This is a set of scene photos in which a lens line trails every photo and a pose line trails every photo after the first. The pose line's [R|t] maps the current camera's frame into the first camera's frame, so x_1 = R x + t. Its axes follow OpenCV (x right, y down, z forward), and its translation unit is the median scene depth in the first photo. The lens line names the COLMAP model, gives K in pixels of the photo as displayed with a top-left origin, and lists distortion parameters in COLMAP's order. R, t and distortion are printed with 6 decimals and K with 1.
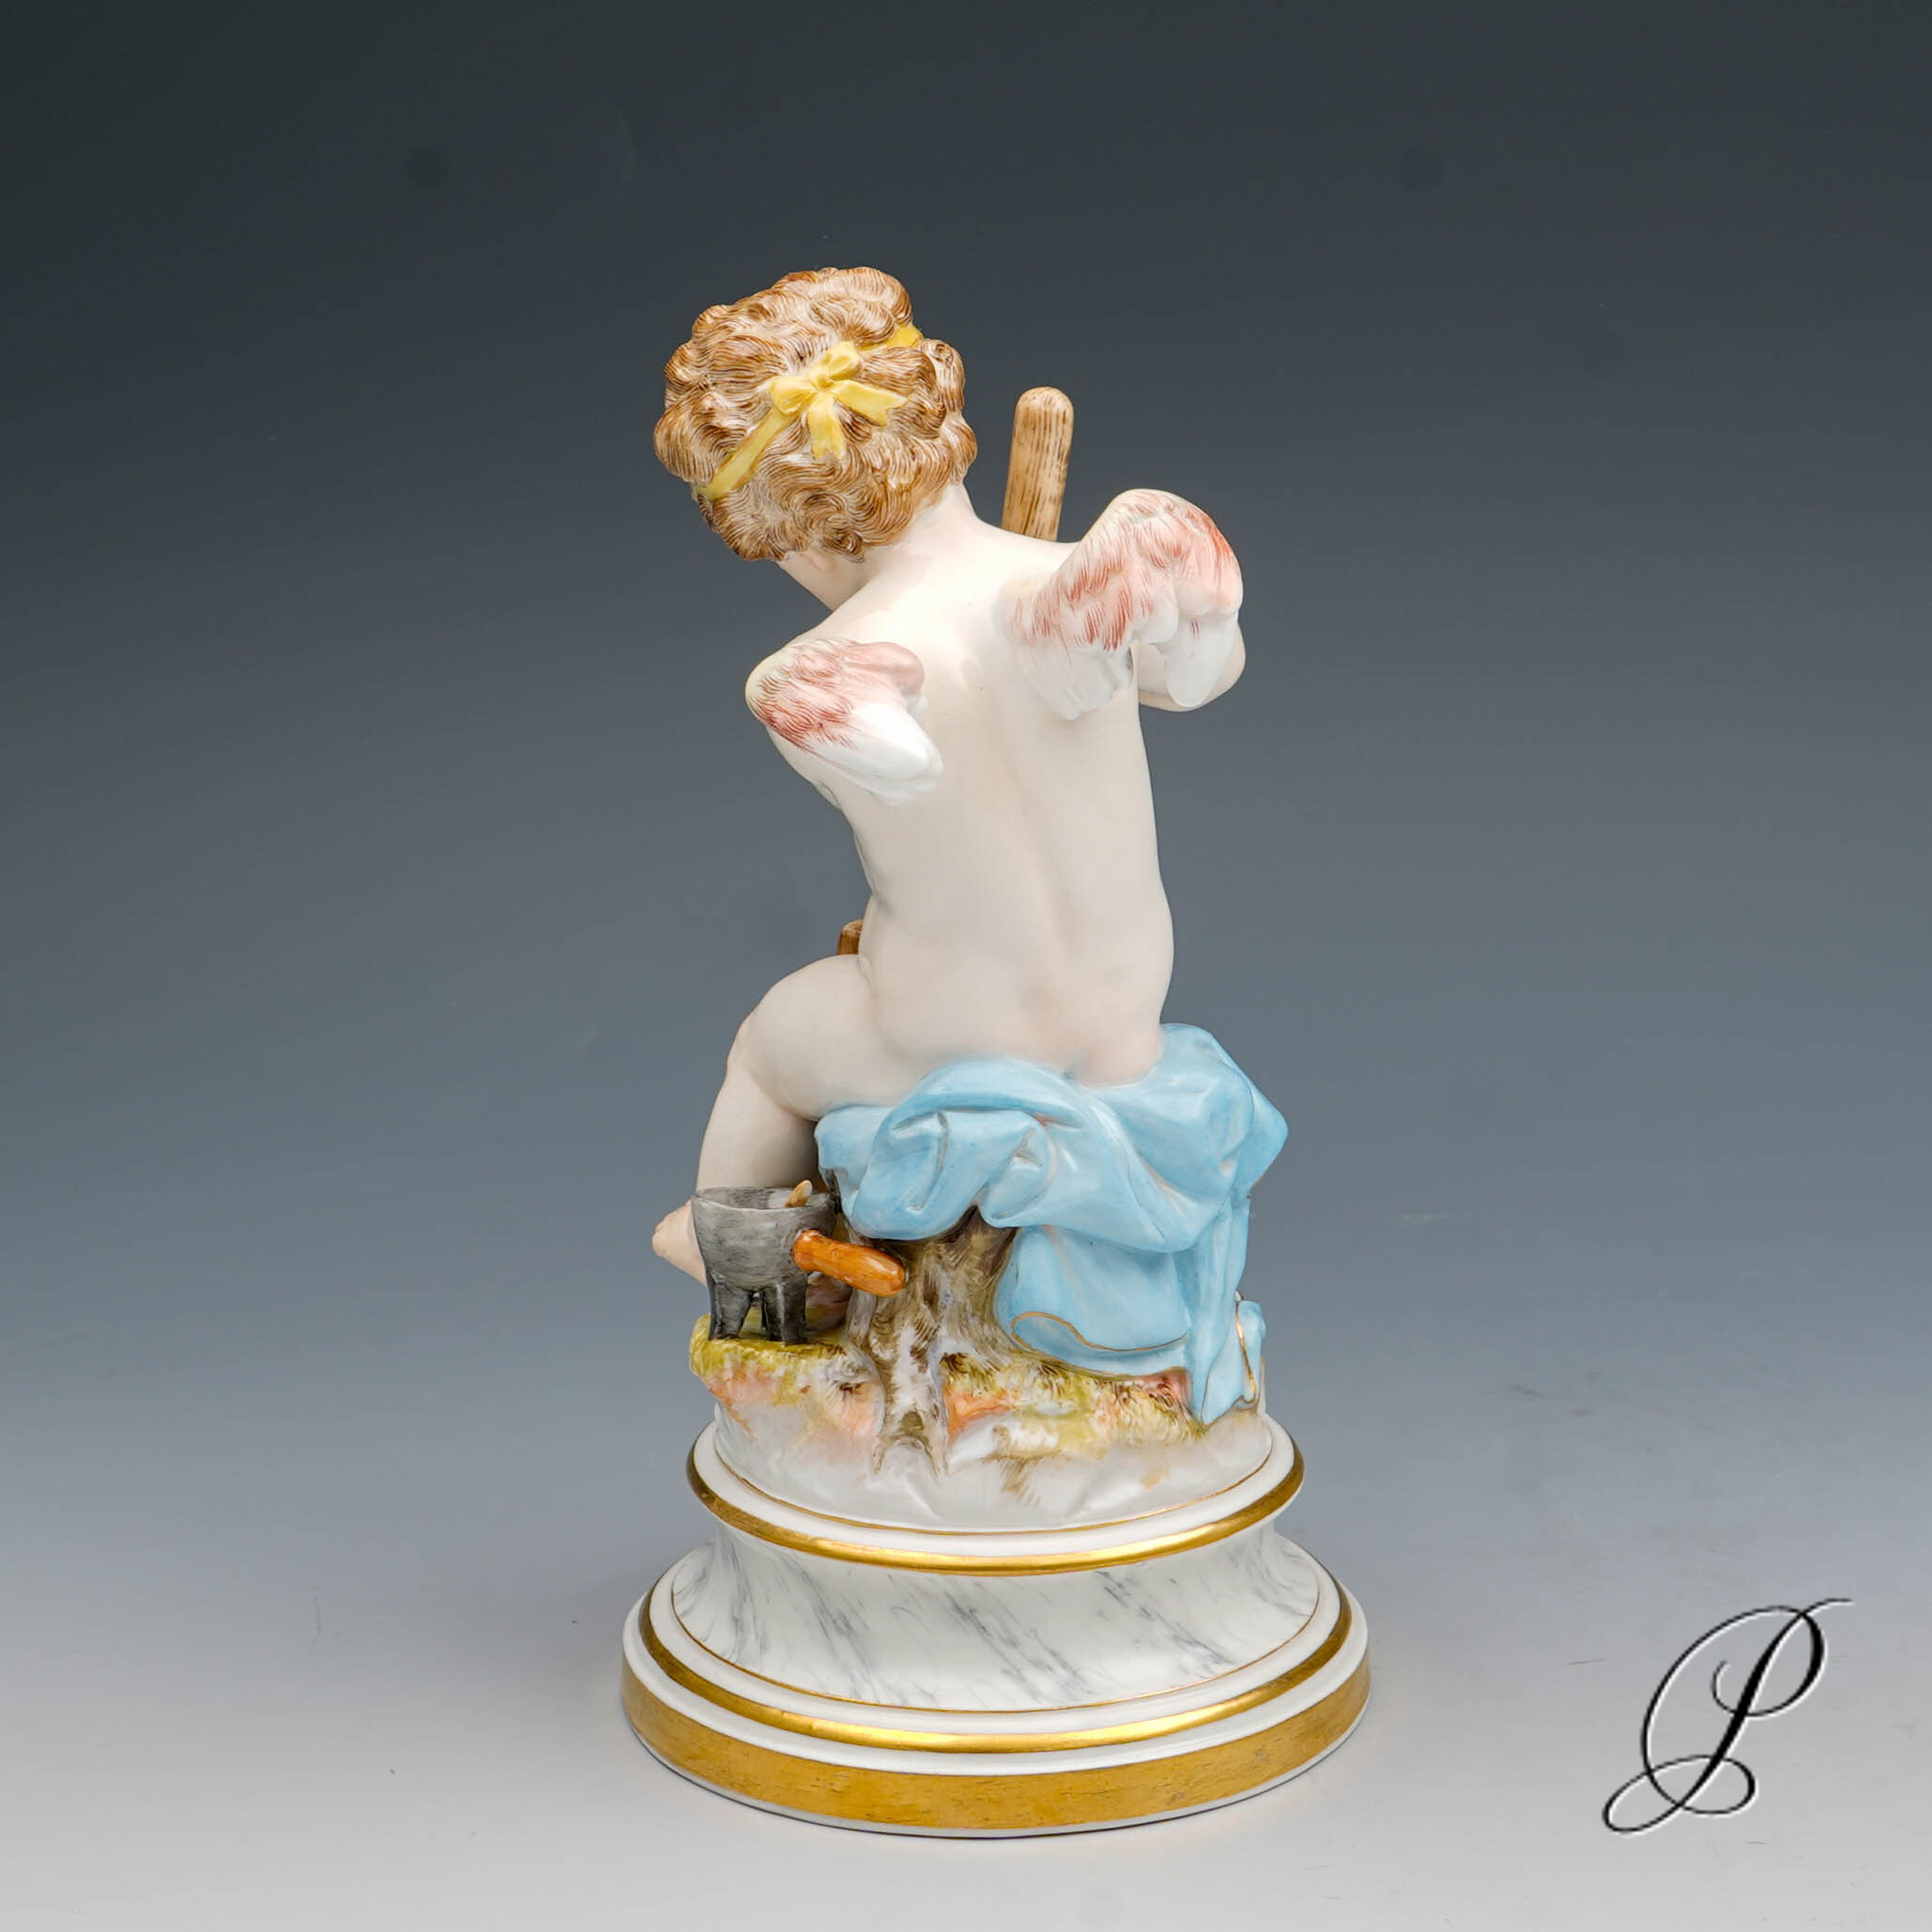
lens RADIAL K [[4669.6, 0, 1117.5], [0, 4669.6, 815.8], [0, 0, 1]] dist [0.026013, -0.094742]
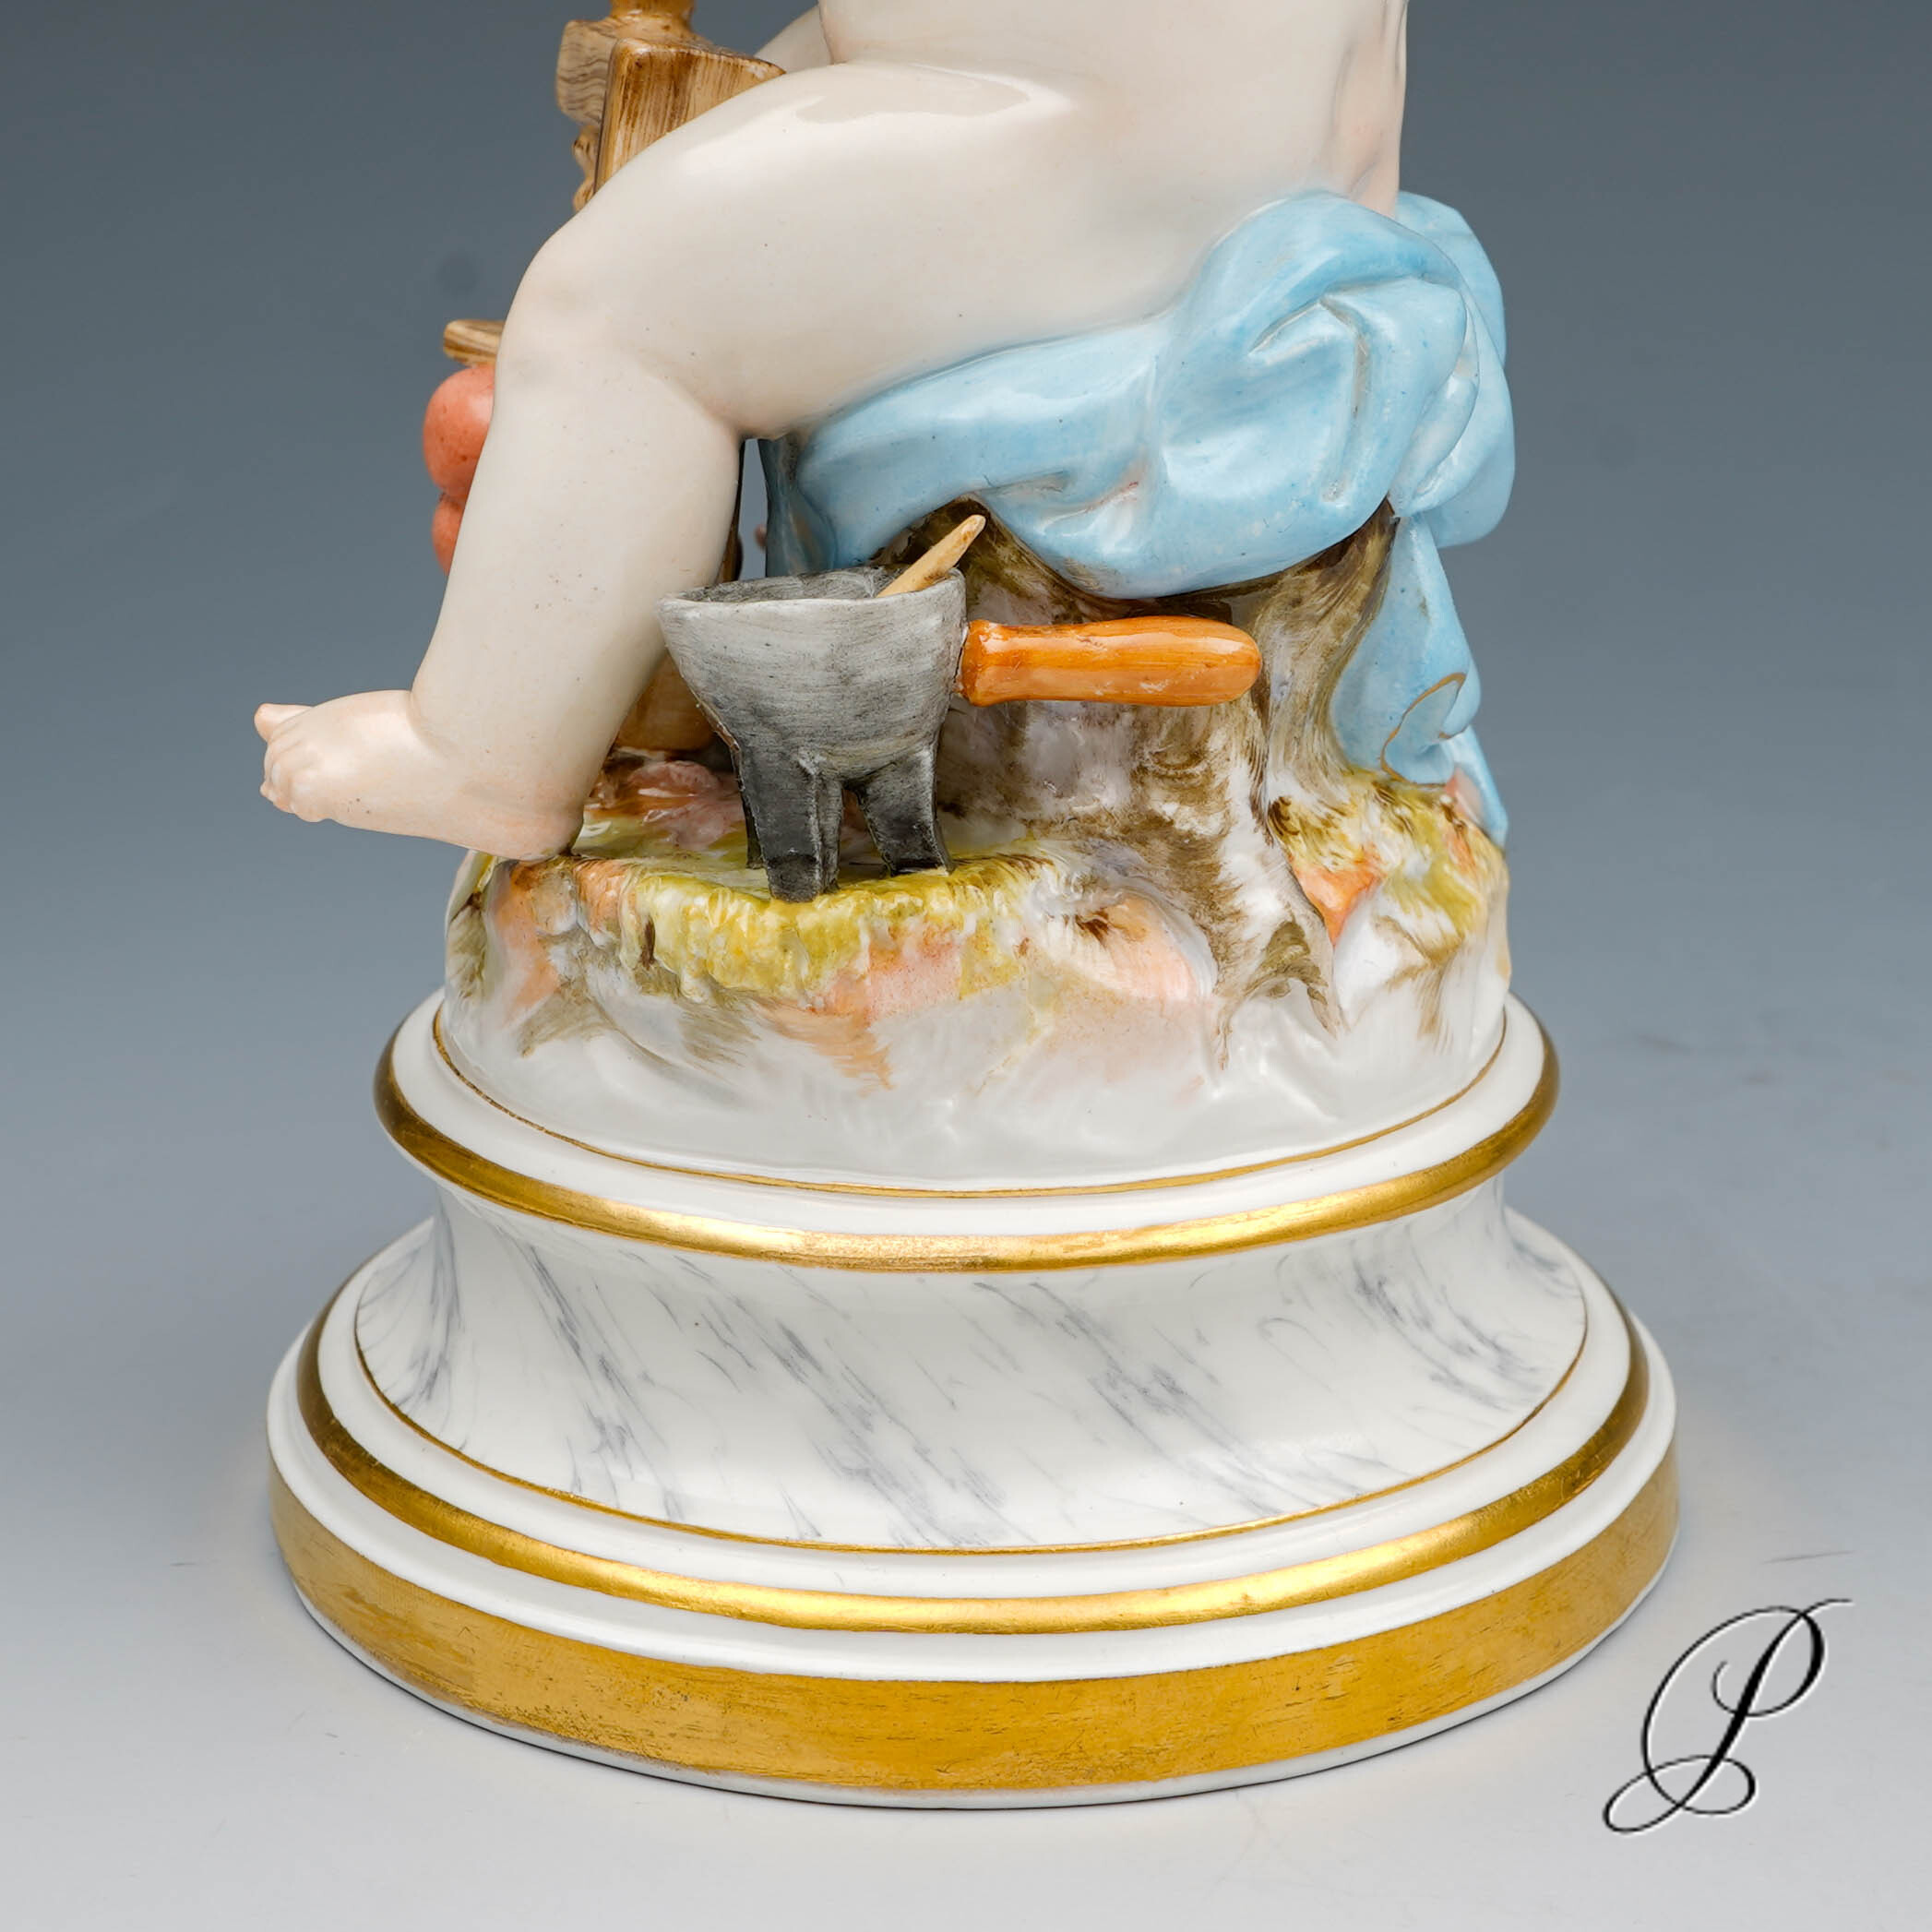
lens RADIAL K [[4669.6, 0, 1117.5], [0, 4669.6, 815.8], [0, 0, 1]] dist [0.026013, -0.094742]
pose [[0.648288, -0.198954, 0.734942, -0.424309], [0.151015, 0.979679, 0.131996, 0.048729], [-0.746269, 0.025416, 0.665159, 0.691665]]
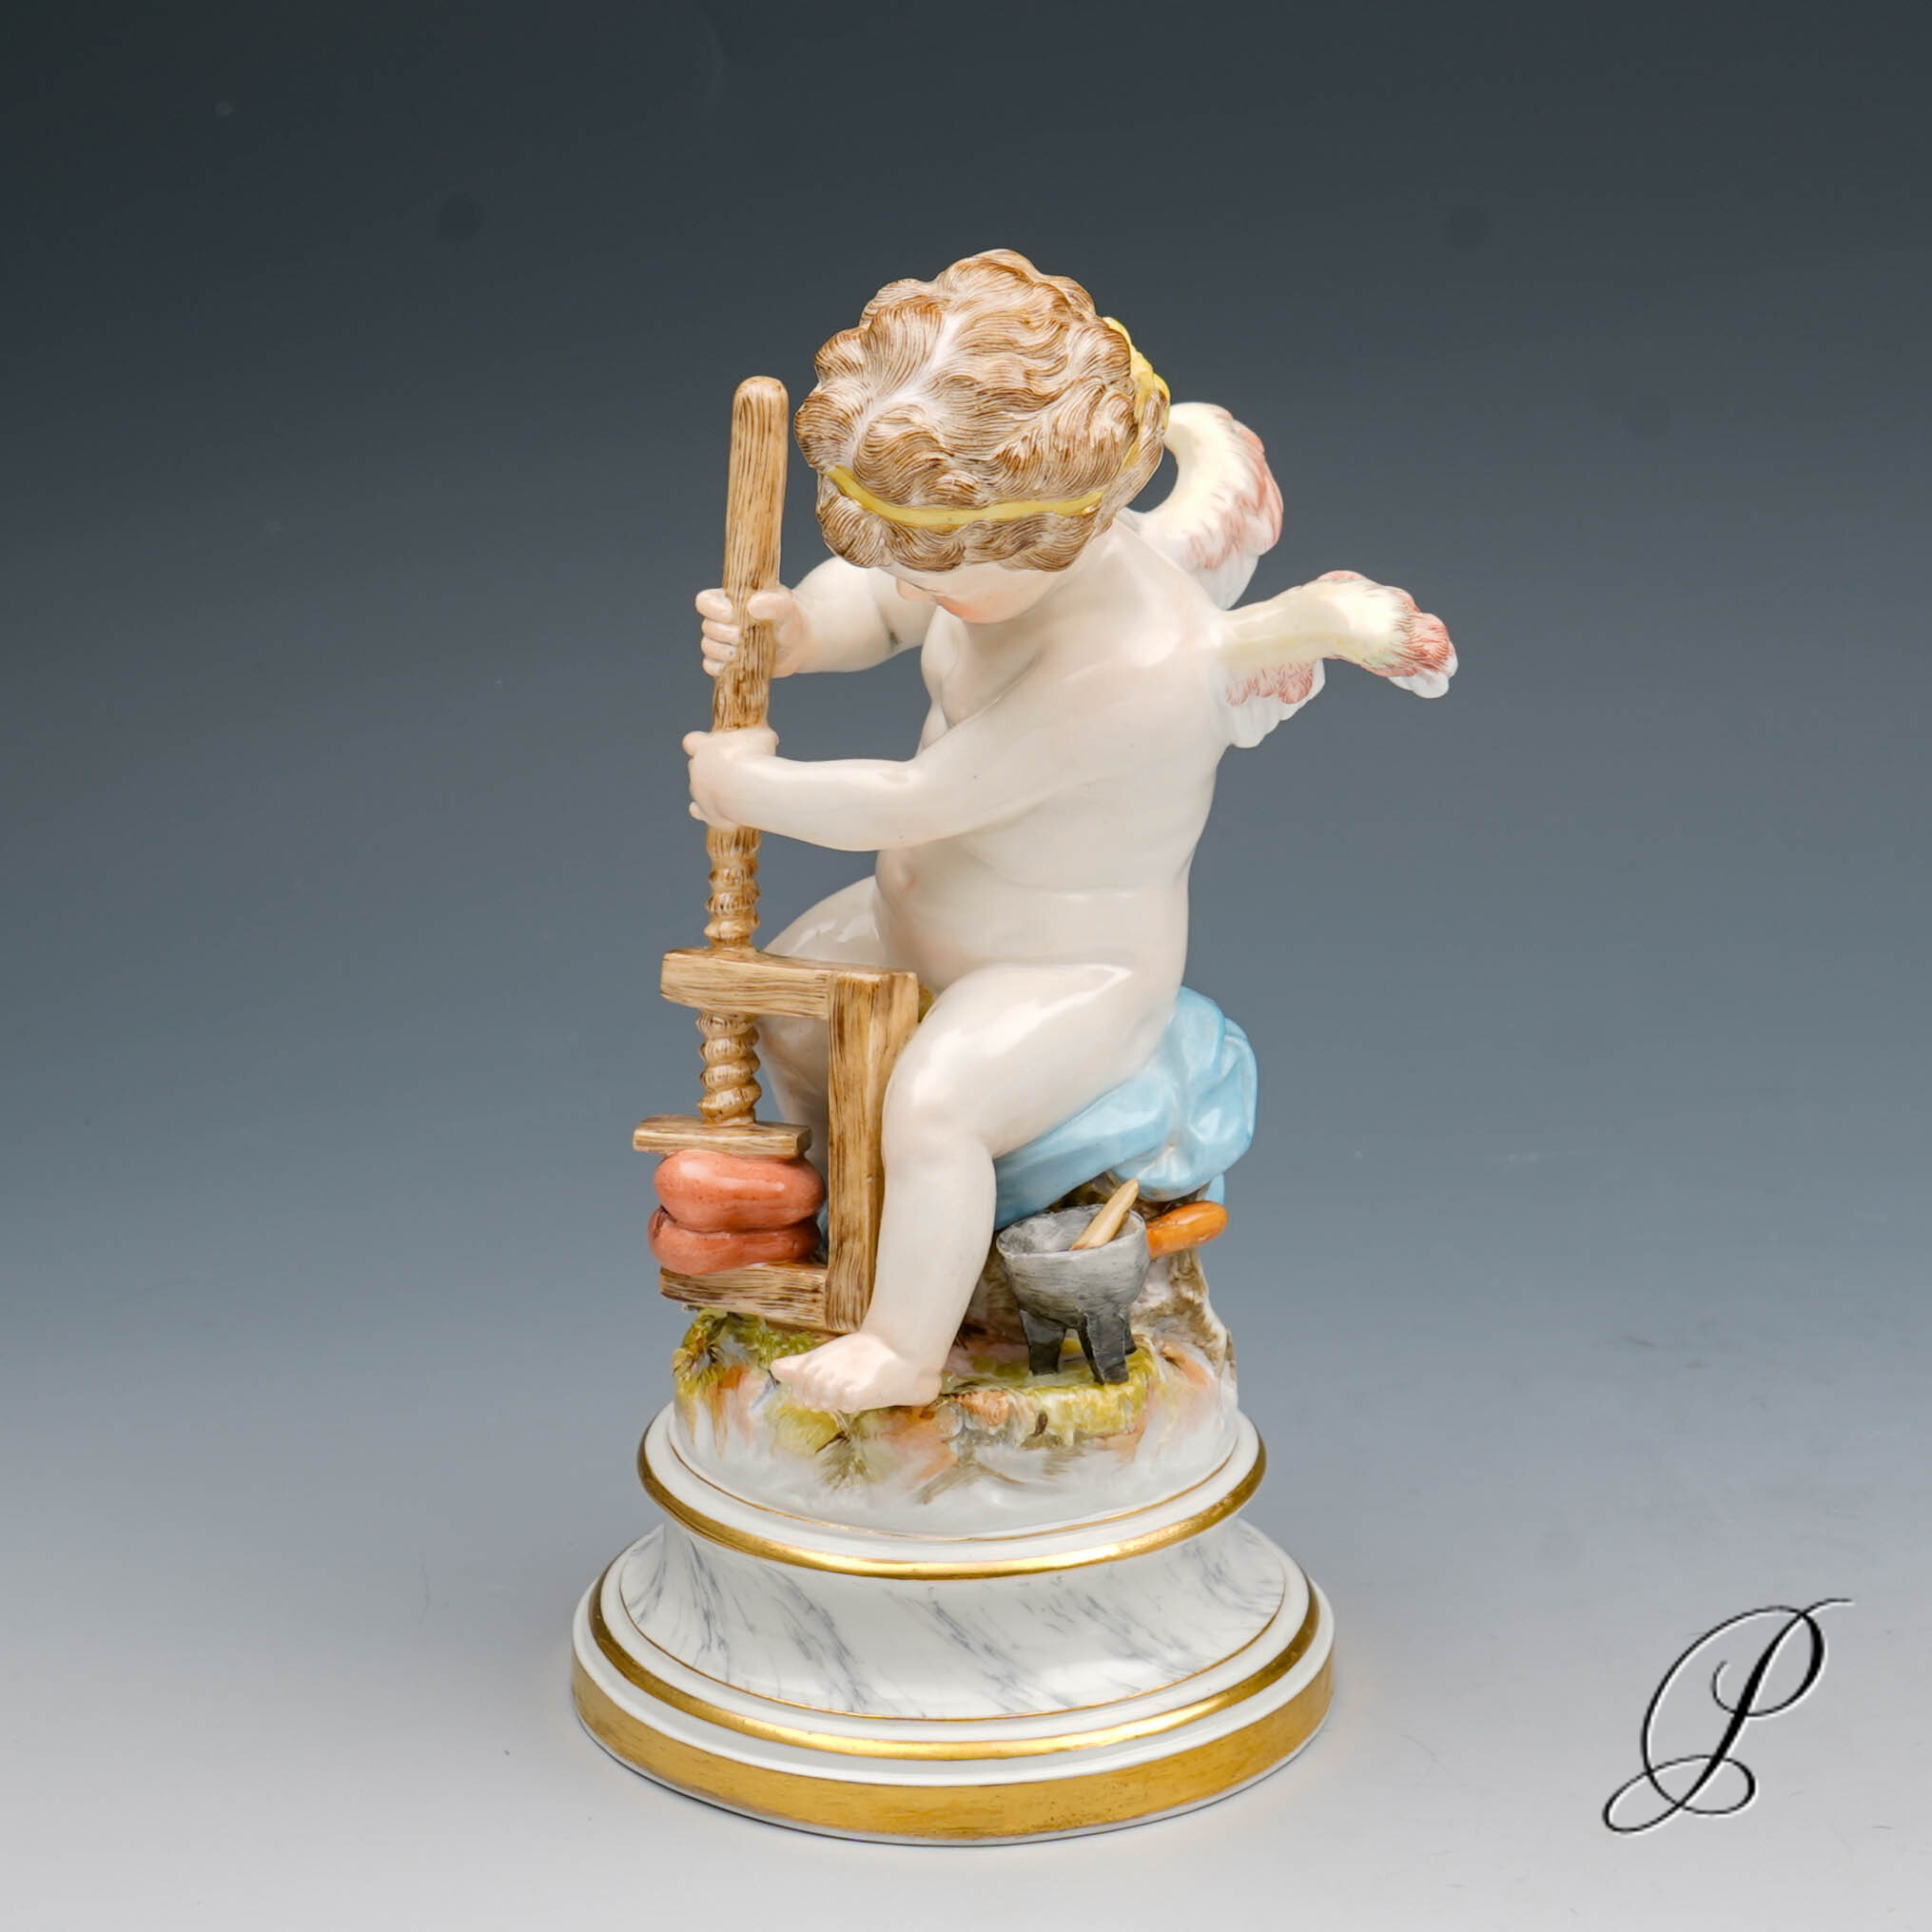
lens RADIAL K [[4669.6, 0, 1117.5], [0, 4669.6, 815.8], [0, 0, 1]] dist [0.026013, -0.094742]
pose [[-0.096508, -0.242158, 0.965425, -1.018482], [0.198257, 0.945840, 0.257064, -0.252268], [-0.975387, 0.216211, -0.043272, 1.057529]]
